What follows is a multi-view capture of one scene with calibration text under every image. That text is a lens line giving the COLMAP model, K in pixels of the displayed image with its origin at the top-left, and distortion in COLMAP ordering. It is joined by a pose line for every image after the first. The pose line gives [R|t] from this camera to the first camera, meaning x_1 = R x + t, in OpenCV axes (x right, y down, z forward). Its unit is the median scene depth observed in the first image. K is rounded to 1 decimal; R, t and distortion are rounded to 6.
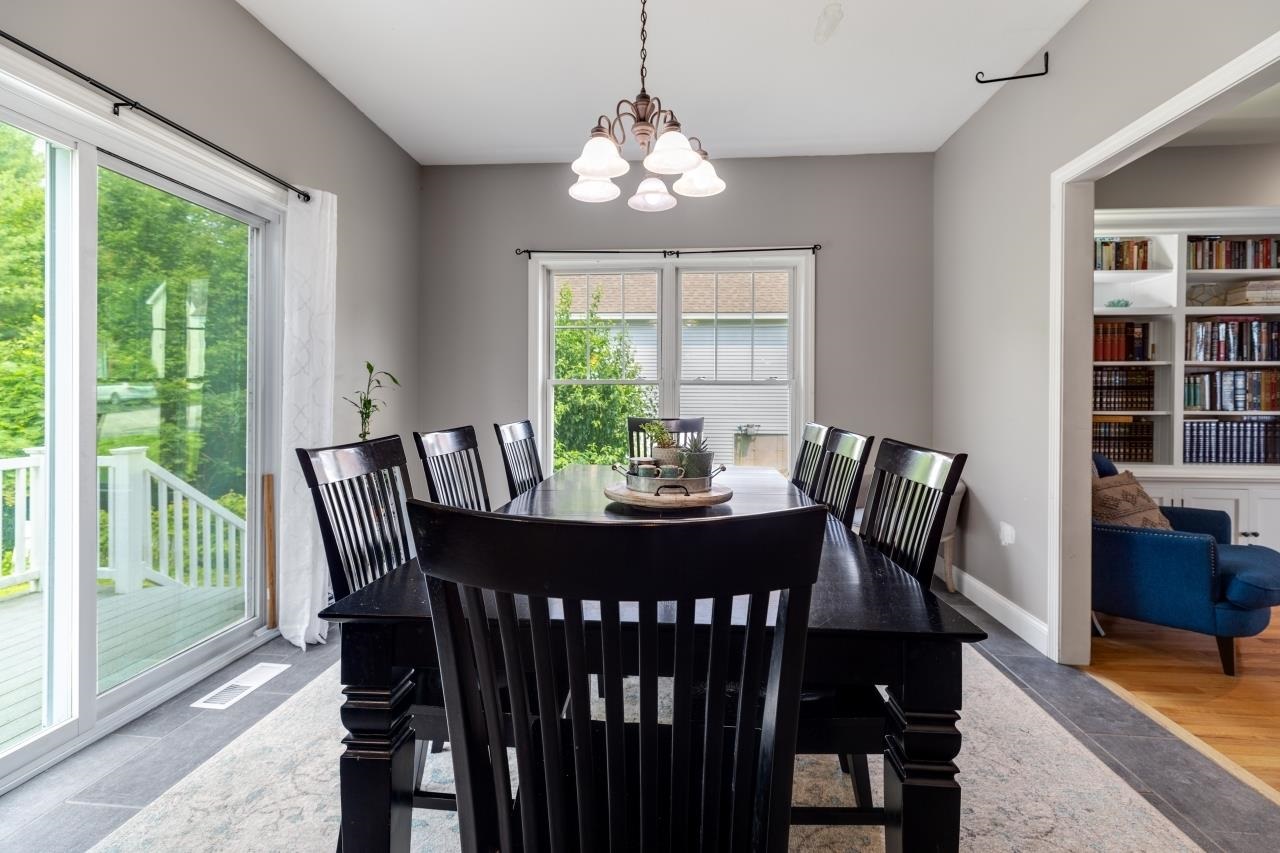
lens RADIAL K [[577.5, 0, 645.2], [0, 577.5, 406.9], [0, 0, 1]] dist [0.001274, 0.000587]
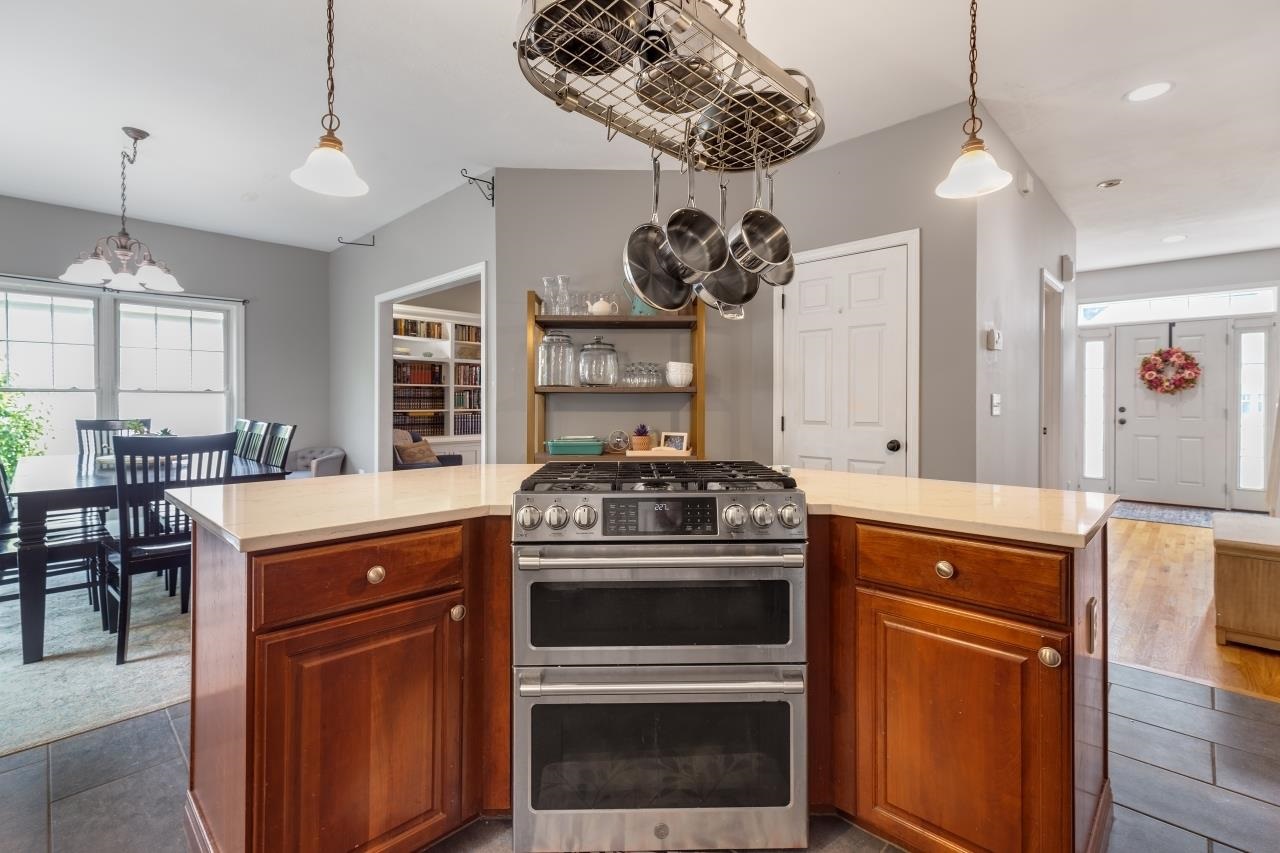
lens RADIAL K [[577.5, 0, 645.2], [0, 577.5, 406.9], [0, 0, 1]] dist [0.001274, 0.000587]
pose [[0.639749, -0.007384, 0.768549, -0.212260], [0.005364, 0.999972, 0.005142, -0.008637], [-0.768566, 0.000833, 0.639770, -0.825091]]
